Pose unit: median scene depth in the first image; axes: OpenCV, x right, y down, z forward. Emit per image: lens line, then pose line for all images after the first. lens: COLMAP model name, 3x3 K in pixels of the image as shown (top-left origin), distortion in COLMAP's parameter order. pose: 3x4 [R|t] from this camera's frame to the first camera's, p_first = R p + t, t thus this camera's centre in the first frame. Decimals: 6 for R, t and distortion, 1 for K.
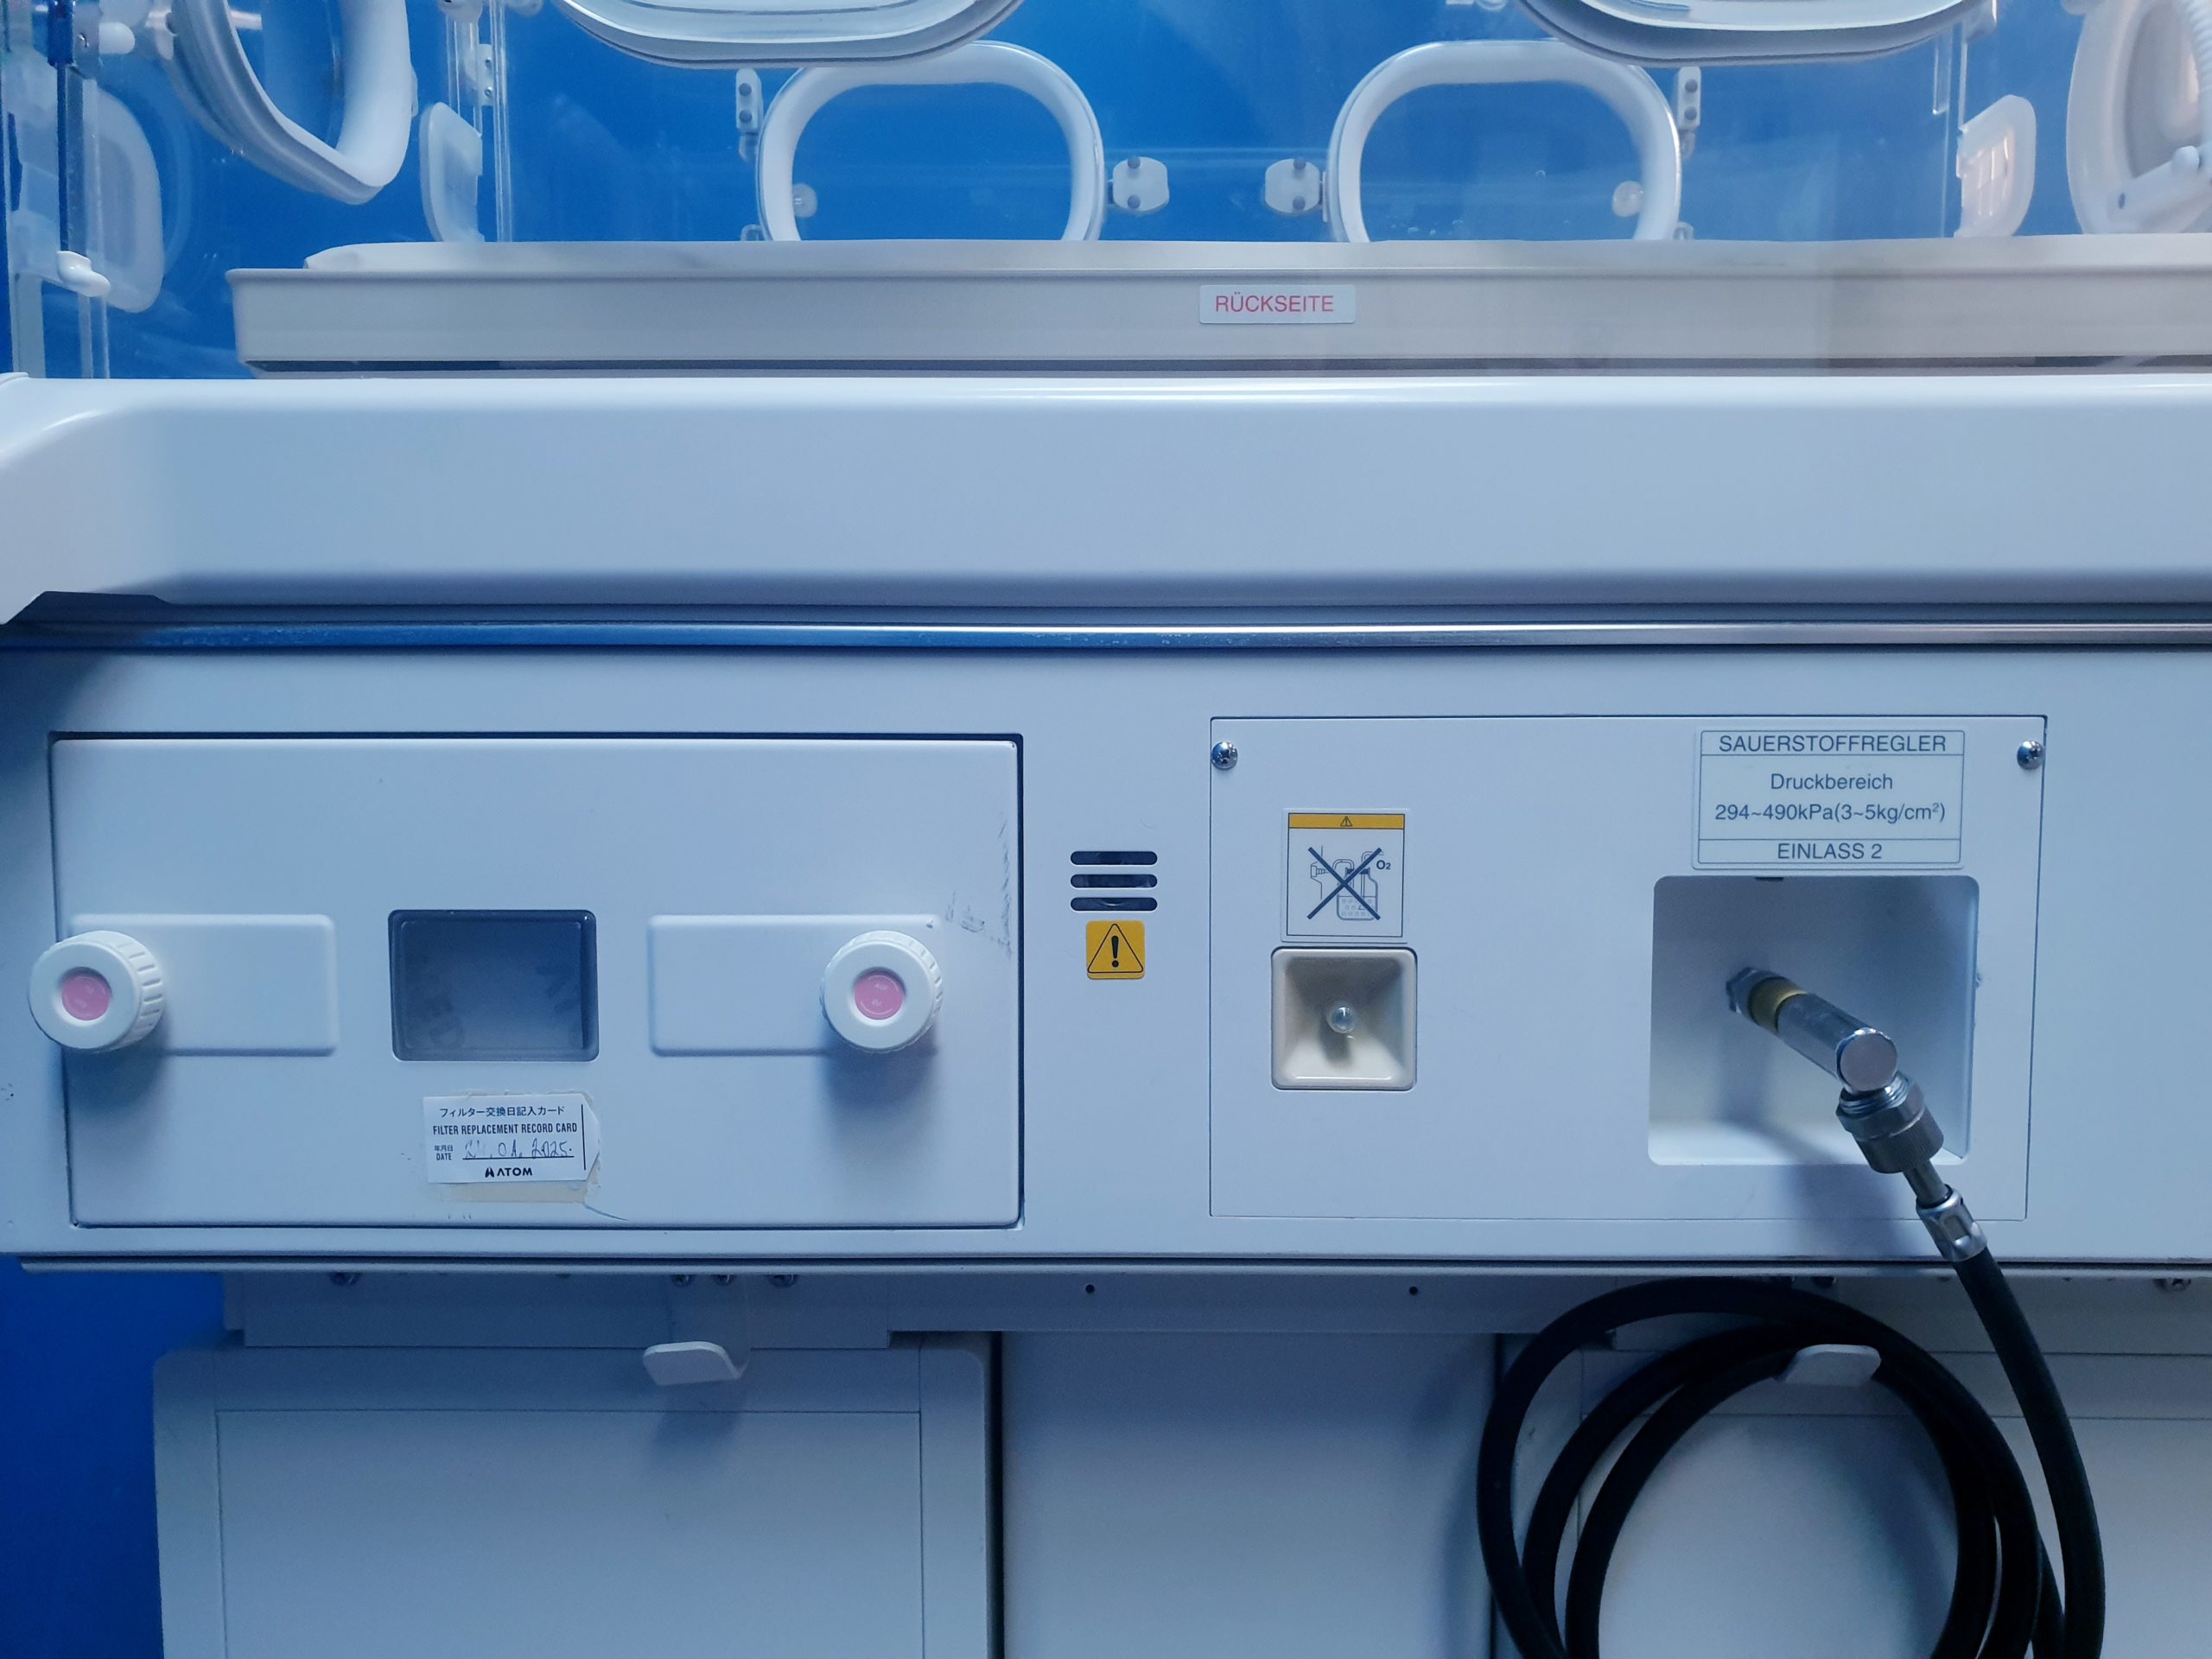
lens RADIAL K [[1724.8, 0, 1106.0], [0, 1724.8, 829.5], [0, 0, 1]] dist [0.003984, -0.002240]
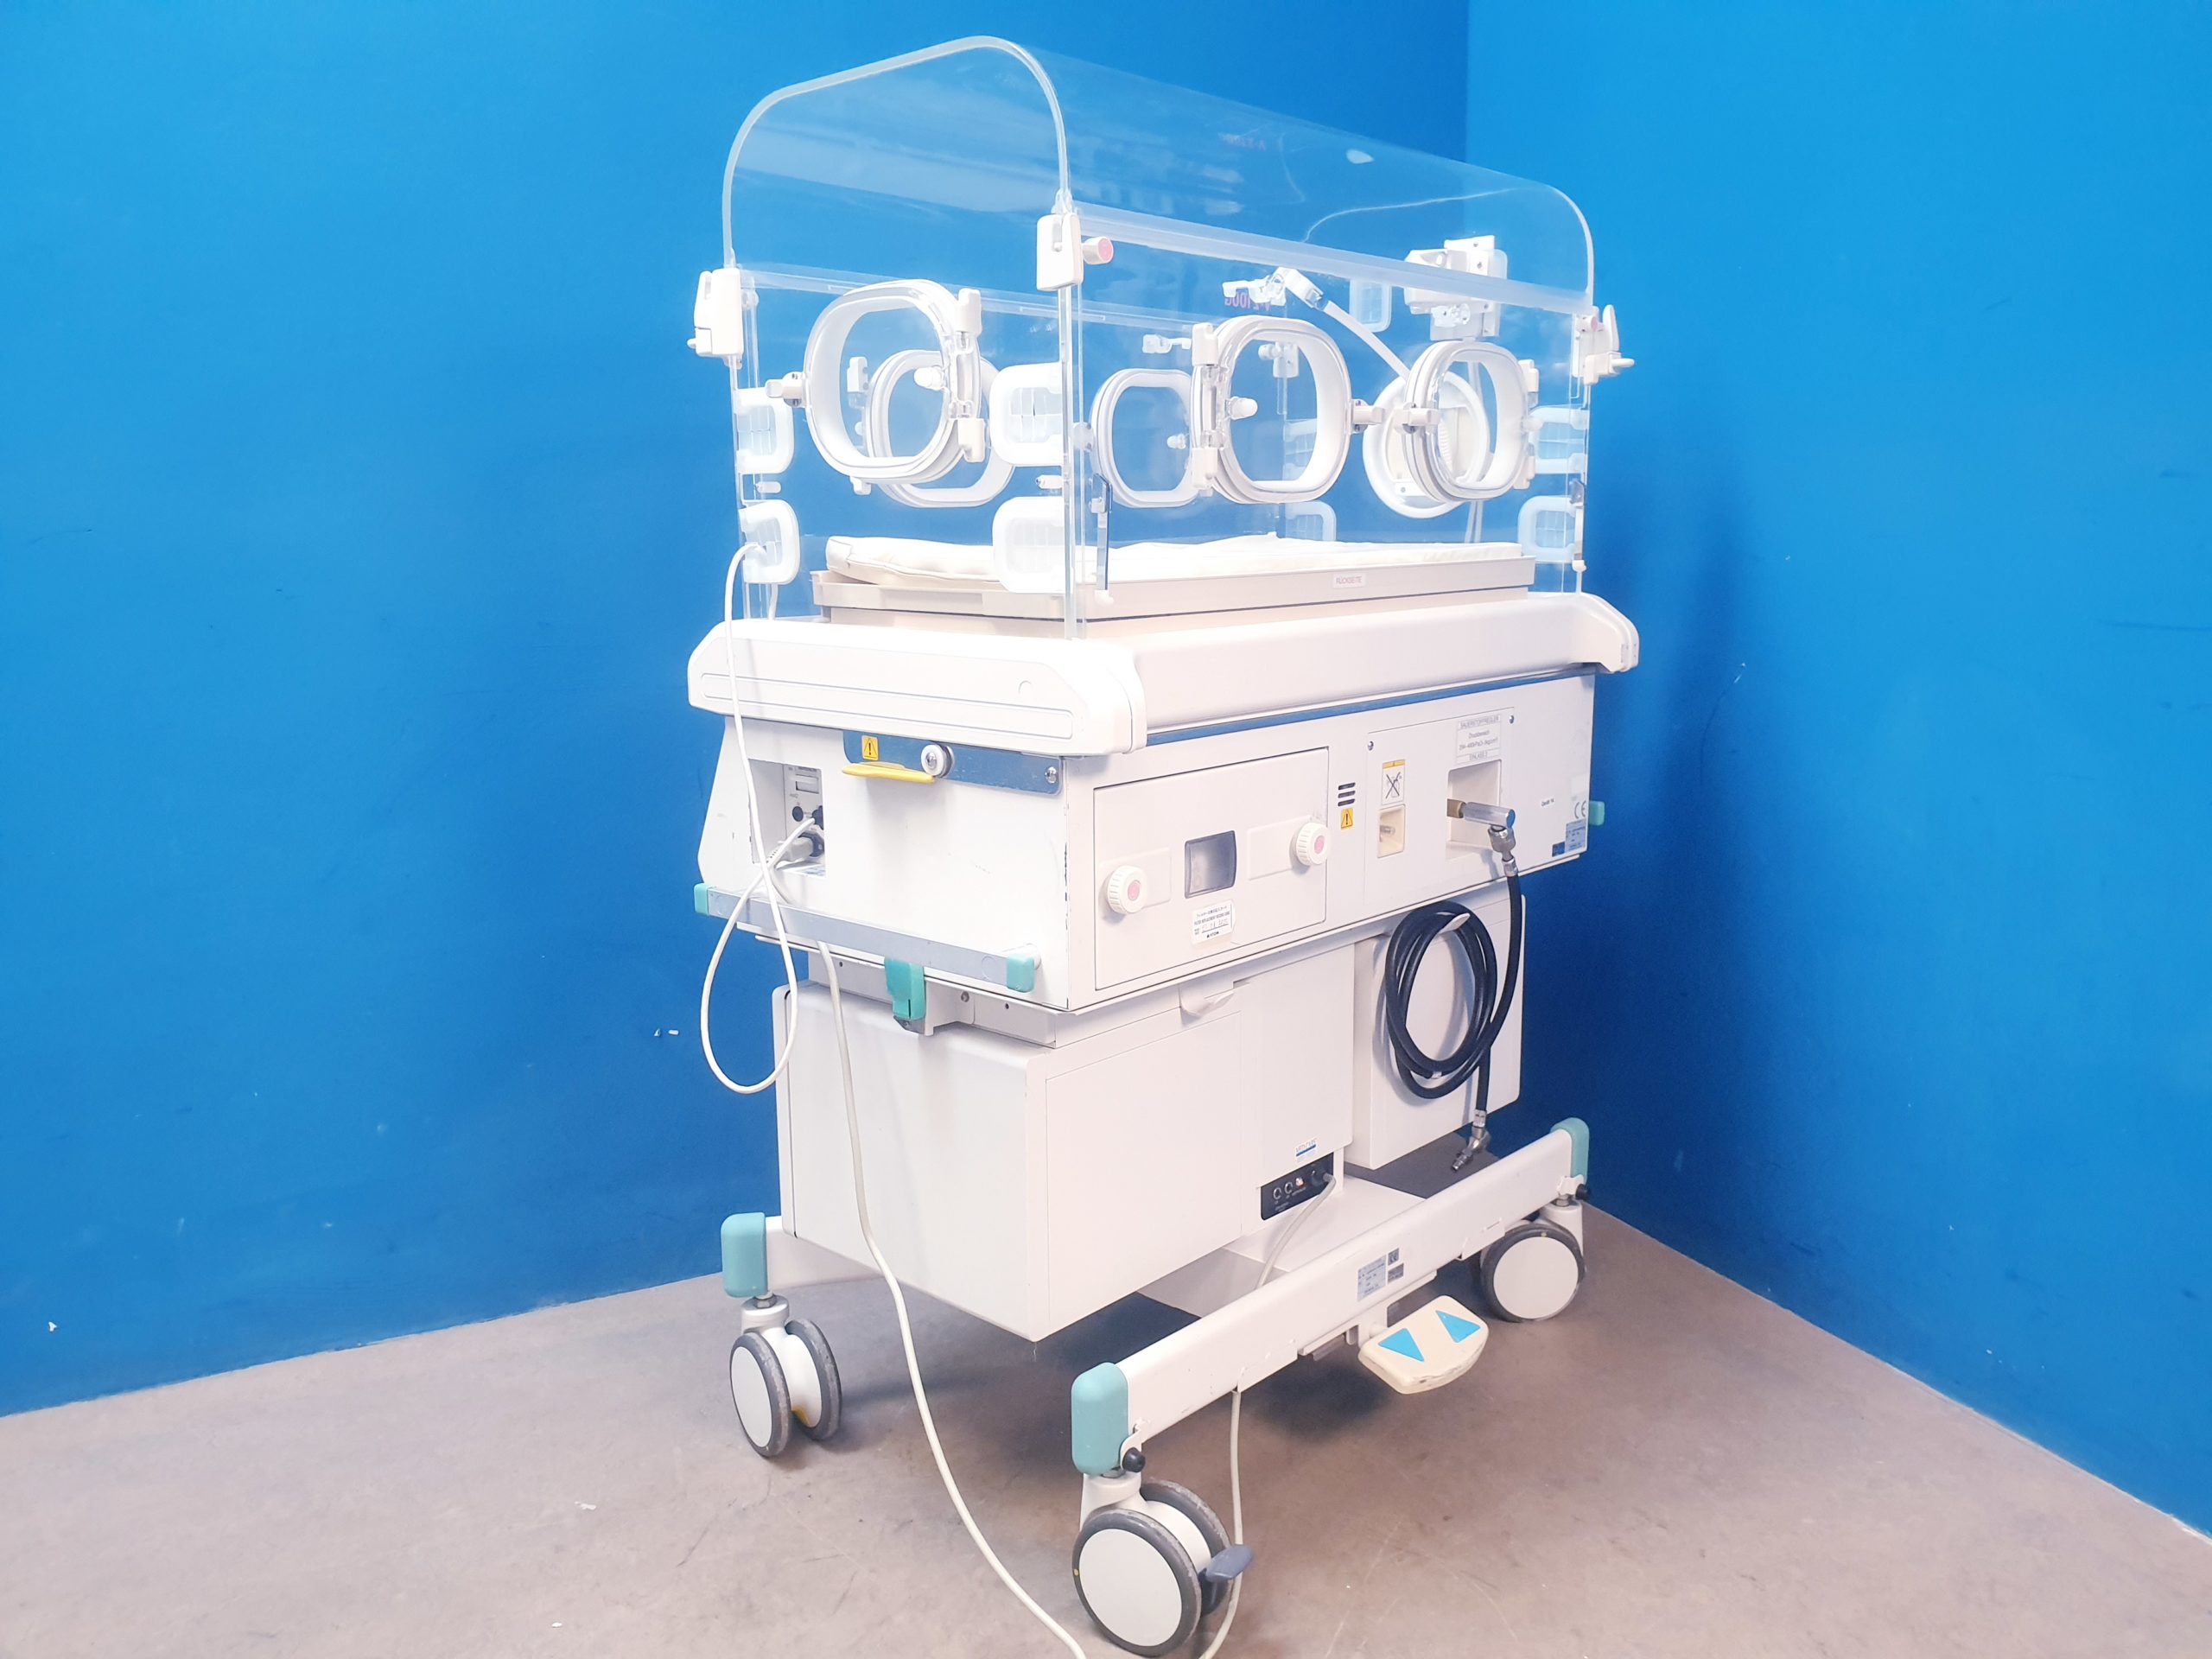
lens RADIAL K [[1779.8, 0, 1106.0], [0, 1779.8, 829.5], [0, 0, 1]] dist [0.072800, -0.004679]
pose [[0.667332, -0.140187, 0.731448, -2.442760], [0.067053, 0.989446, 0.128458, -0.319849], [-0.741736, -0.036678, 0.669688, -0.684487]]
